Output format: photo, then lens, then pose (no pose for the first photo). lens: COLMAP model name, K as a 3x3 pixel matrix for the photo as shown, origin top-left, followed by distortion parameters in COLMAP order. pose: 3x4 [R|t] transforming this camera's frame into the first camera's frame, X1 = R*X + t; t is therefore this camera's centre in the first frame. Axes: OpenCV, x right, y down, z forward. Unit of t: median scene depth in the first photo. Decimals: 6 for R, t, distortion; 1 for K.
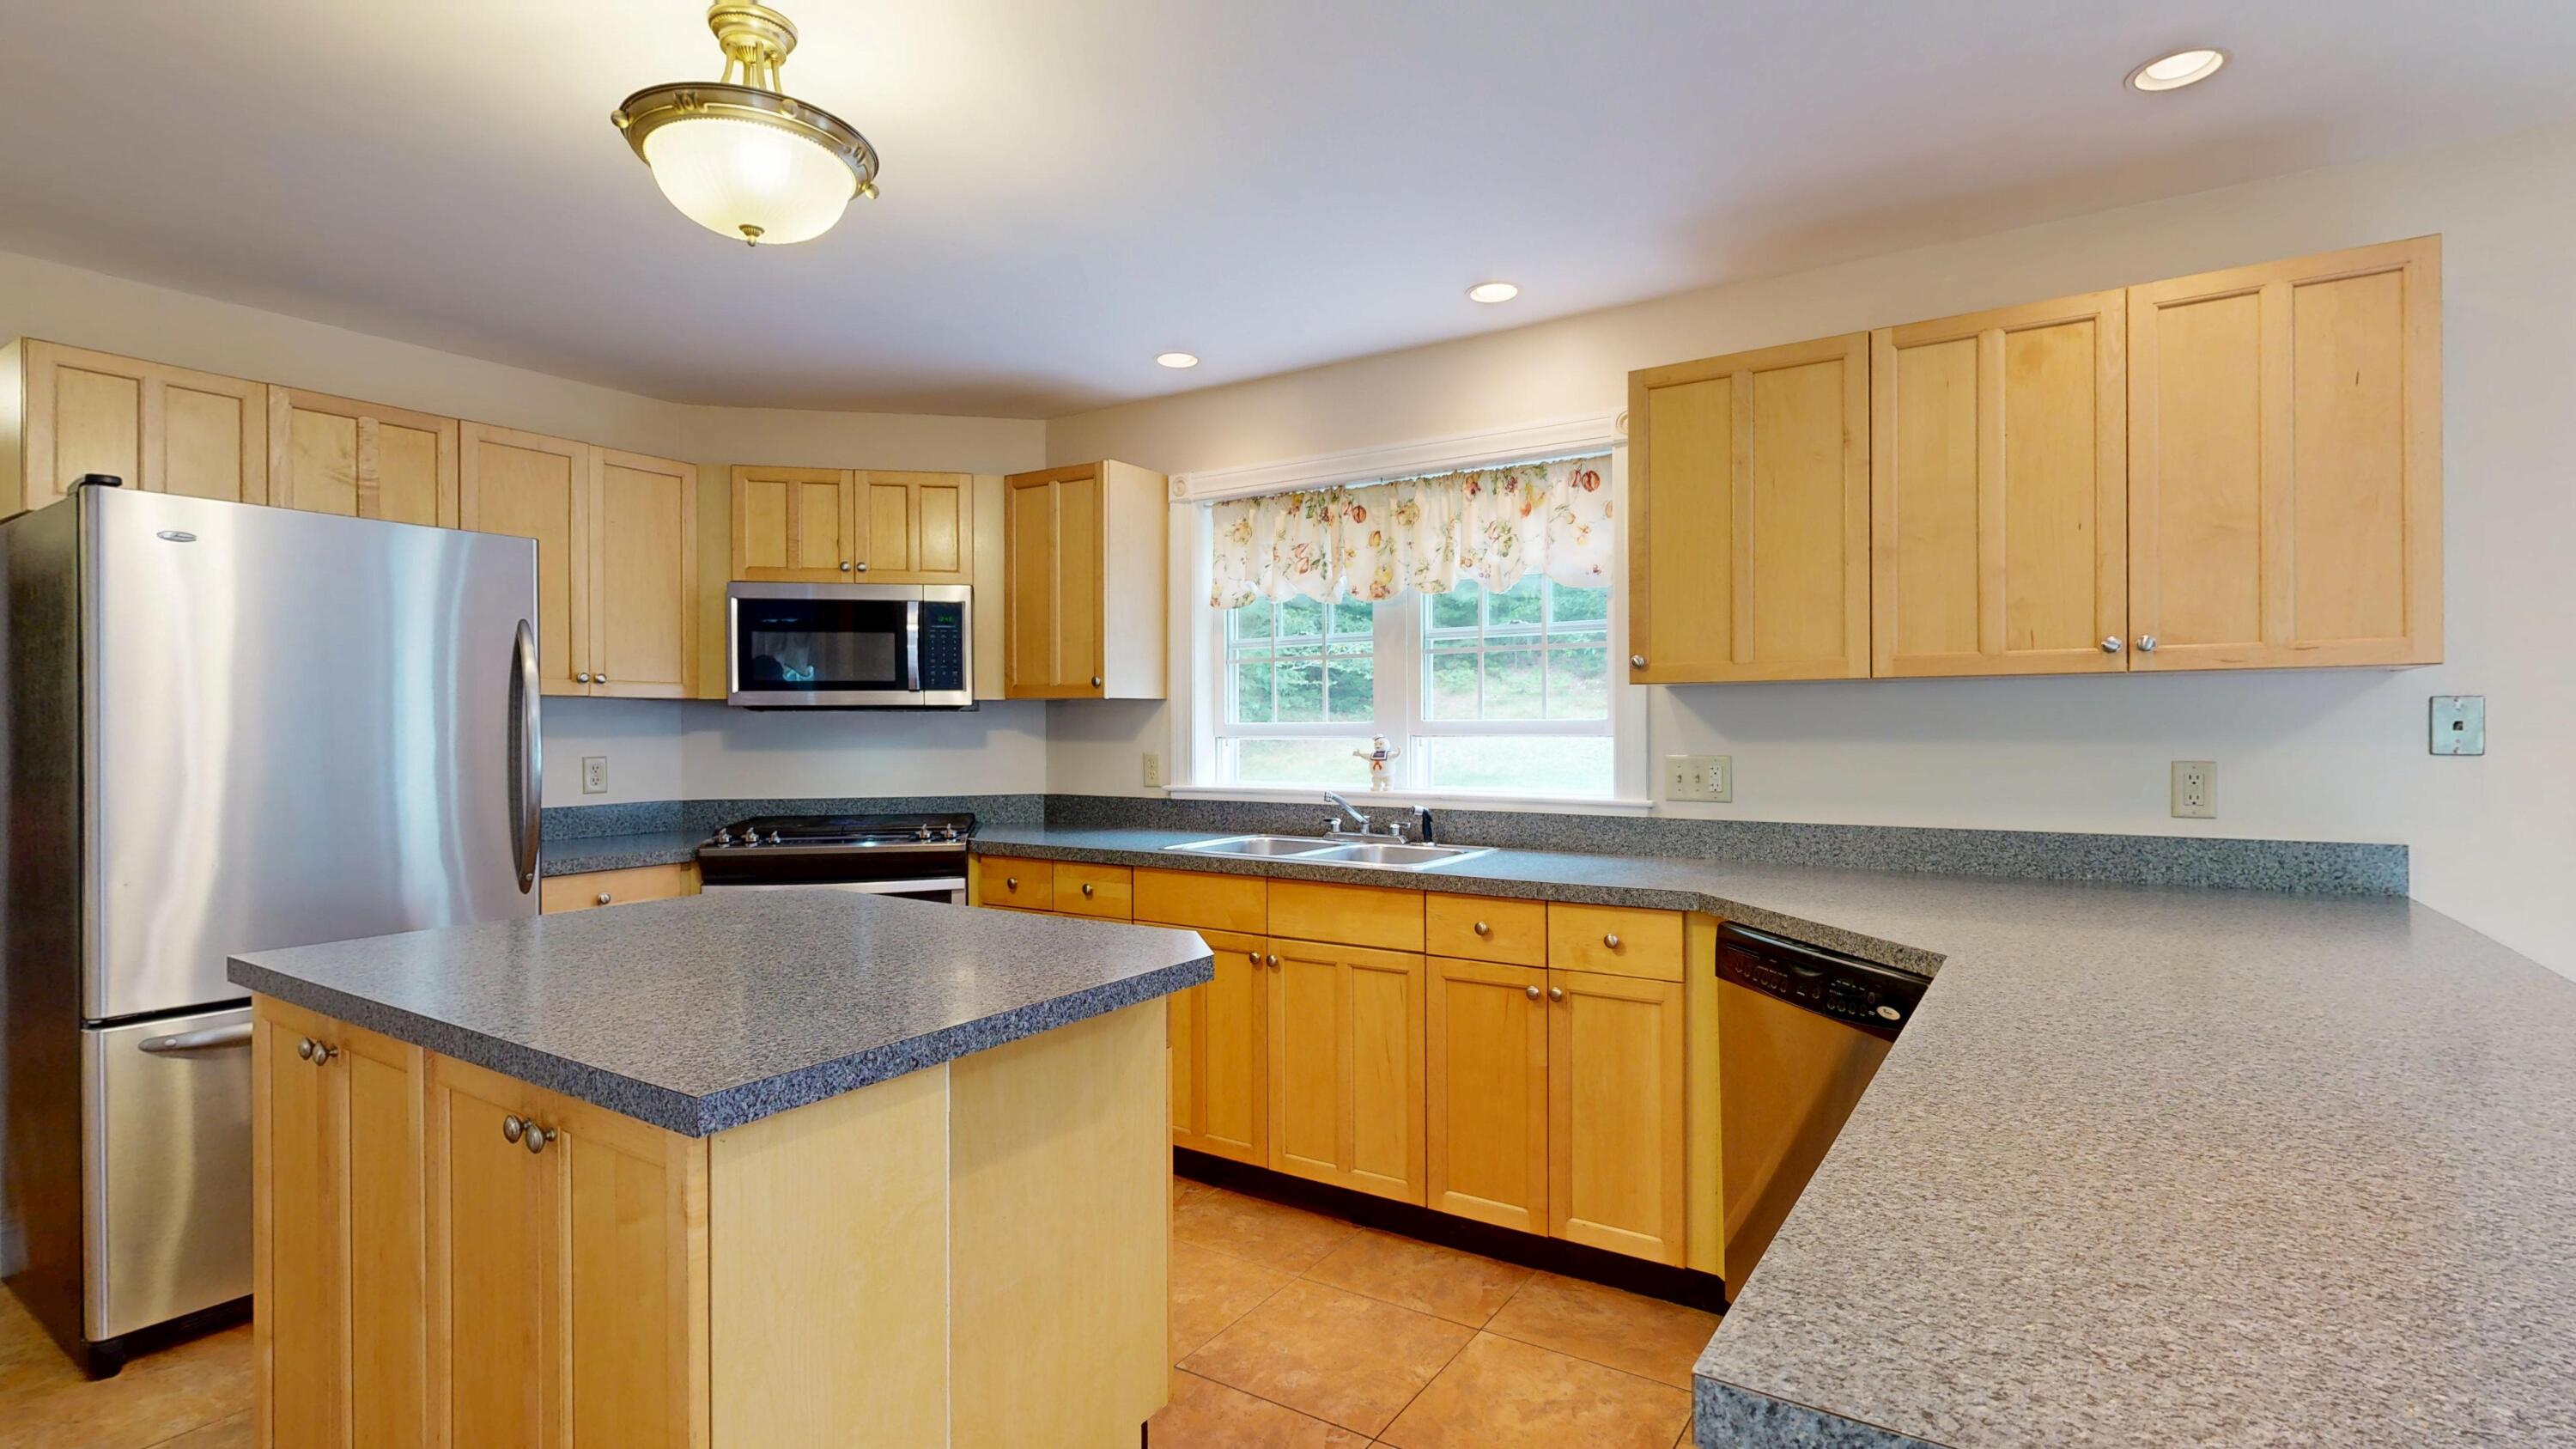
lens RADIAL K [[1198.7, 0, 1294.1], [0, 1198.7, 734.2], [0, 0, 1]] dist [0.000315, 0.000038]
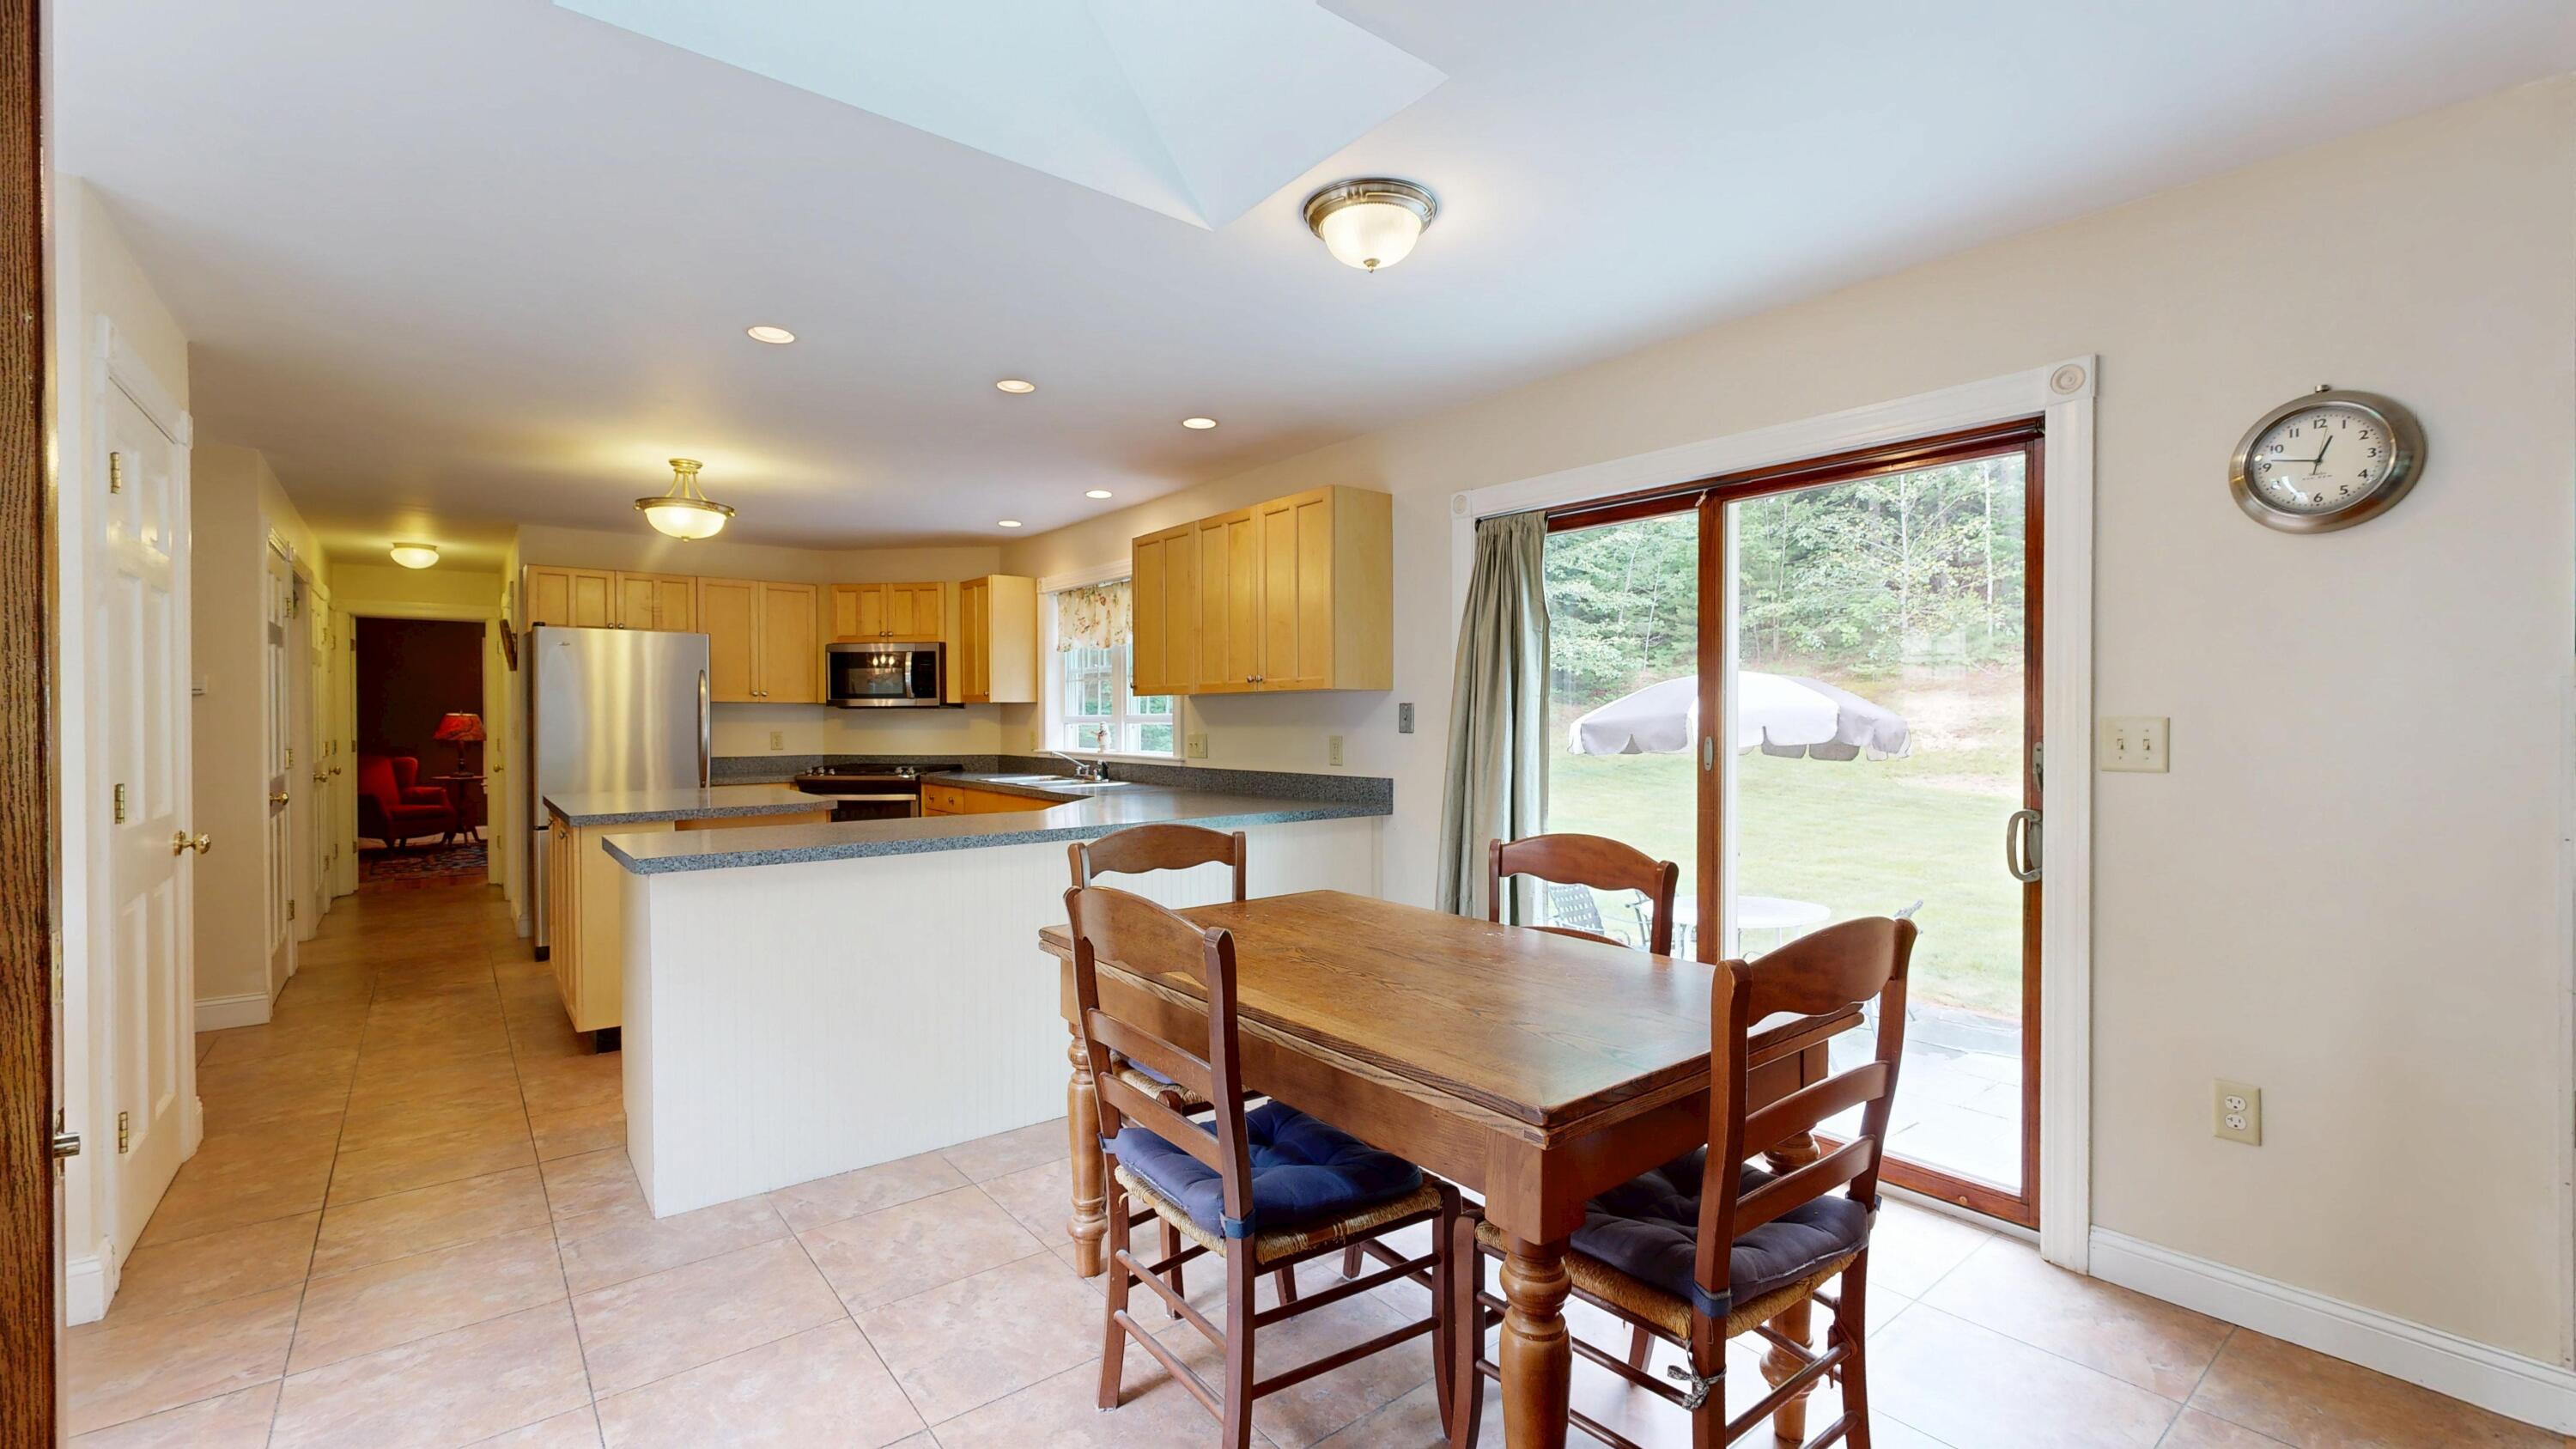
lens RADIAL K [[1073.0, 0, 1292.6], [0, 1073.0, 732.5], [0, 0, 1]] dist [0.000109, 0.000318]
pose [[0.949727, 0.005982, -0.313022, 0.864157], [-0.002841, 0.999941, 0.010491, -0.001520], [0.313067, -0.009075, 0.949688, -0.473066]]
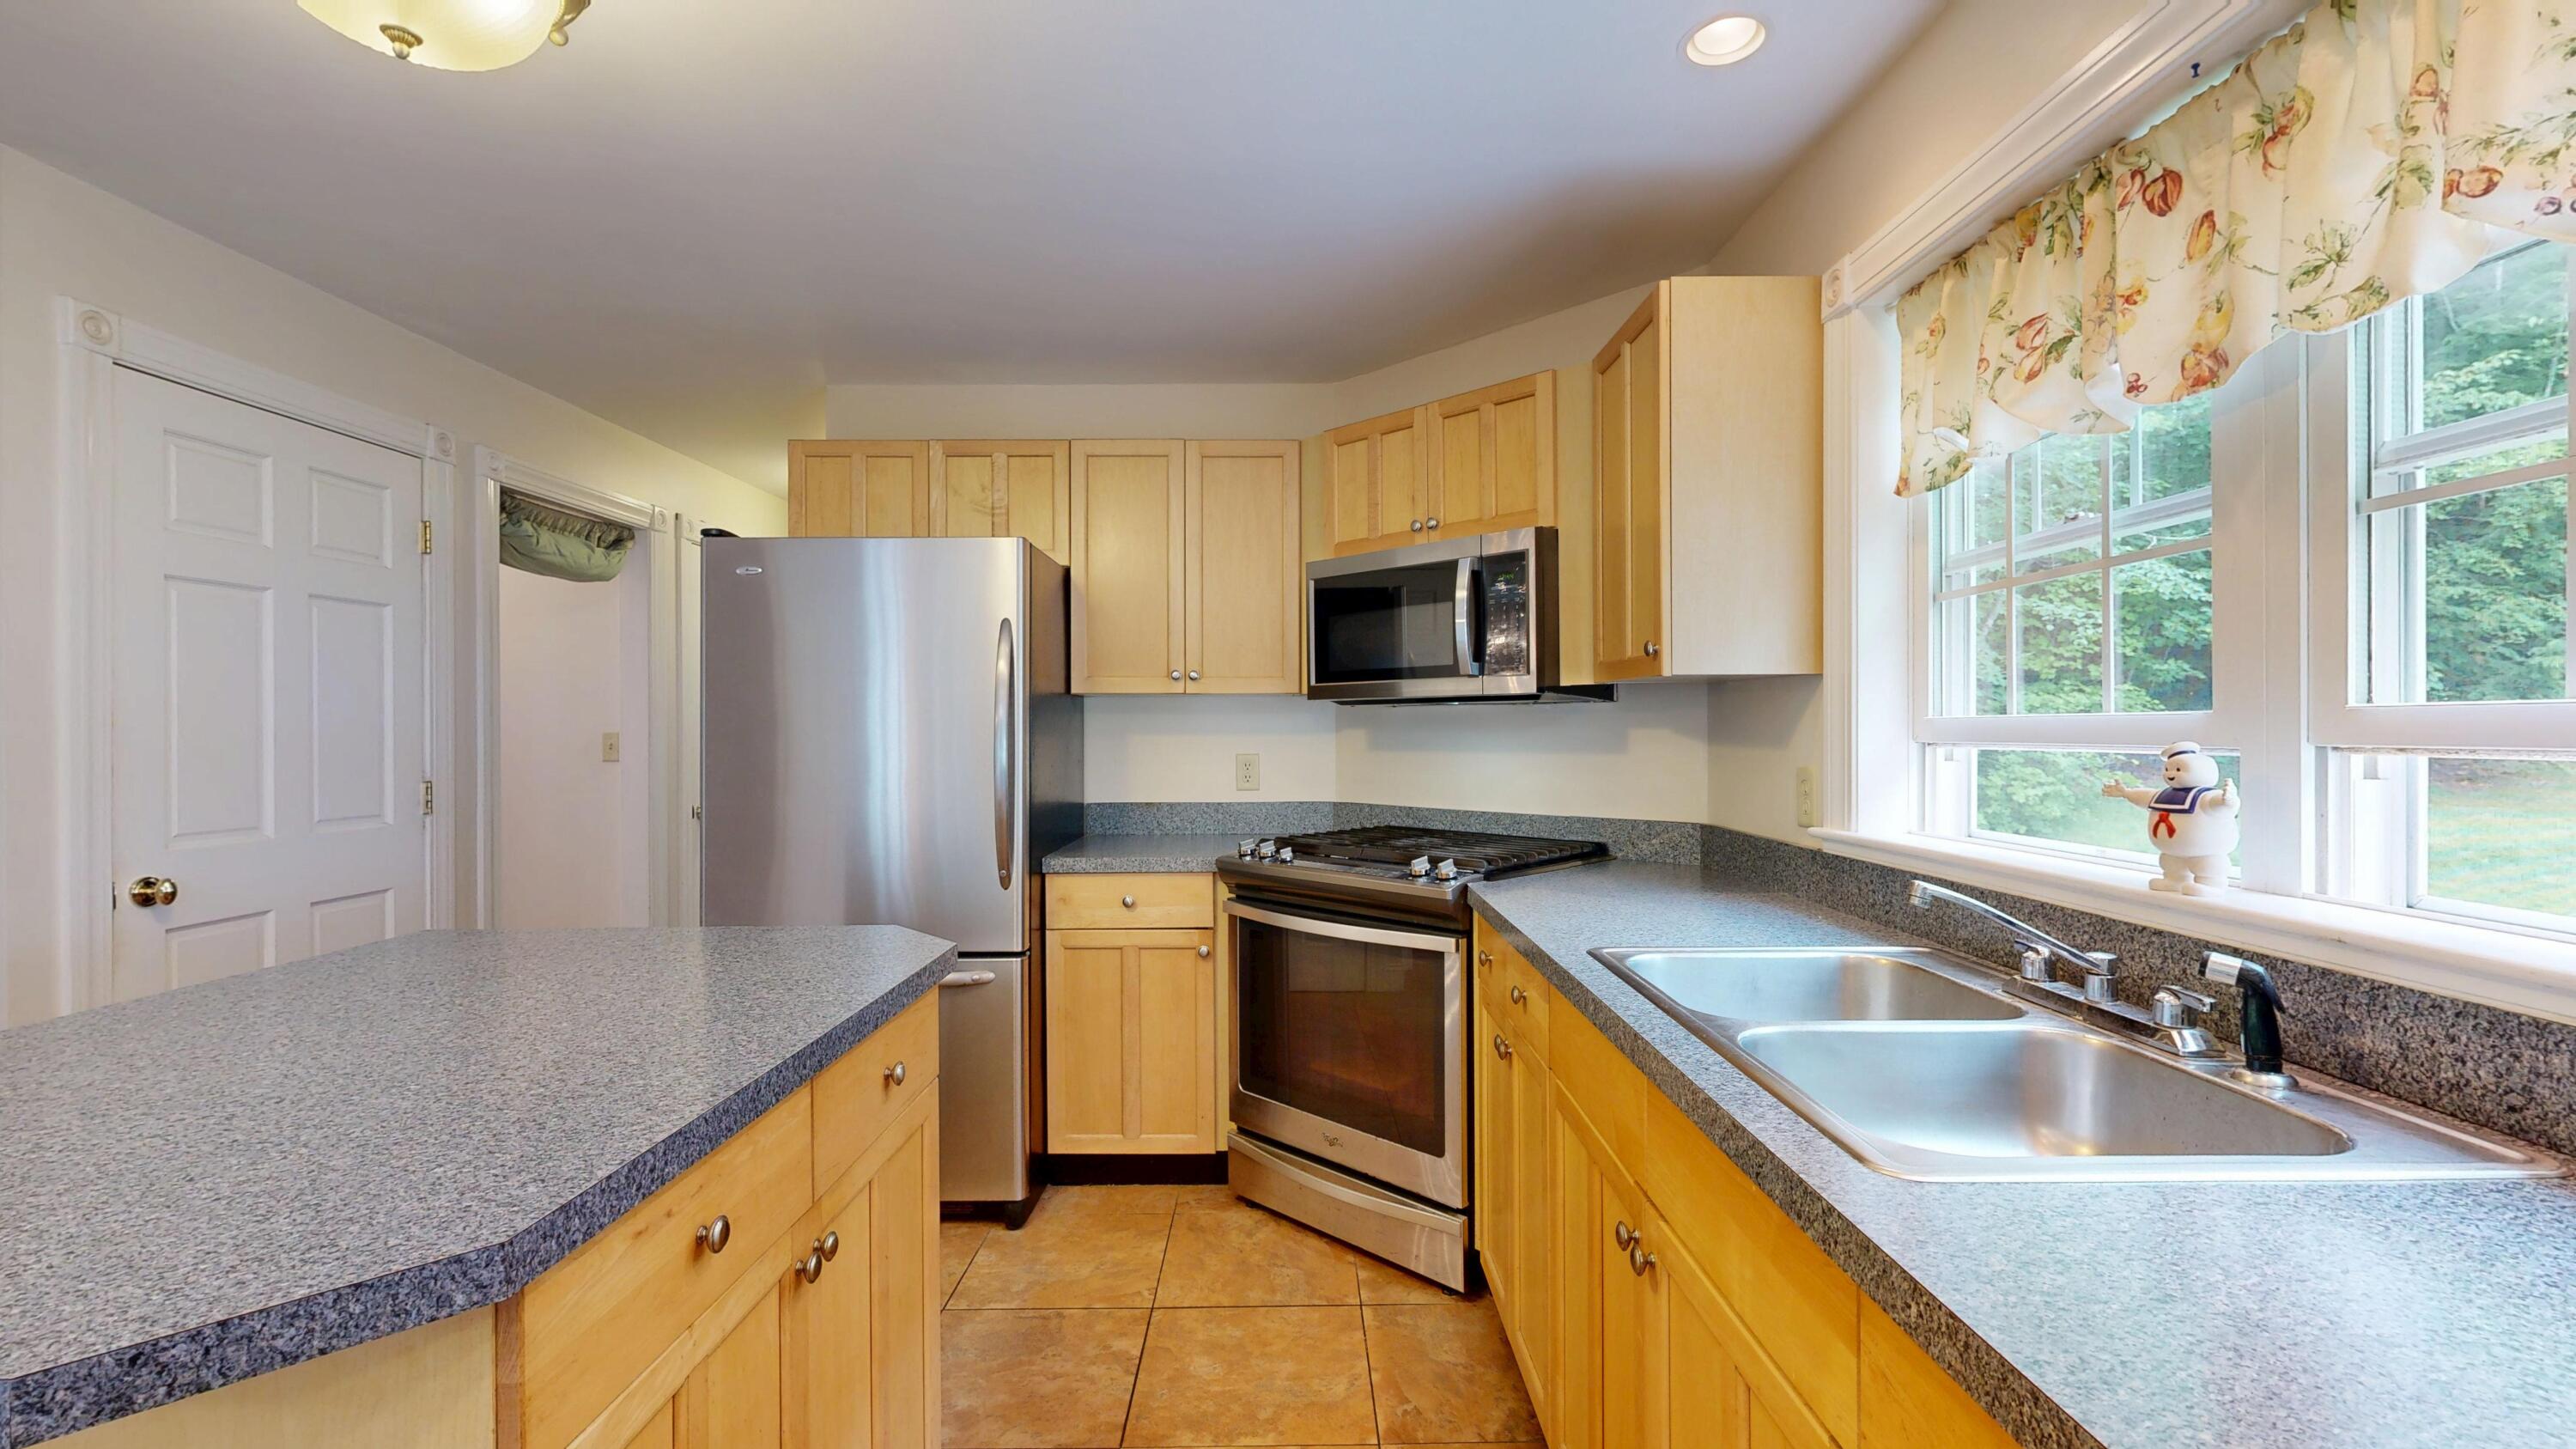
lens RADIAL K [[1073.0, 0, 1285.8], [0, 1073.0, 728.7], [0, 0, 1]] dist [0.000109, 0.000318]
pose [[0.547662, 0.003147, -0.836694, 0.200174], [-0.004013, 0.999991, 0.001134, -0.003628], [0.836690, 0.002736, 0.547670, 0.577060]]
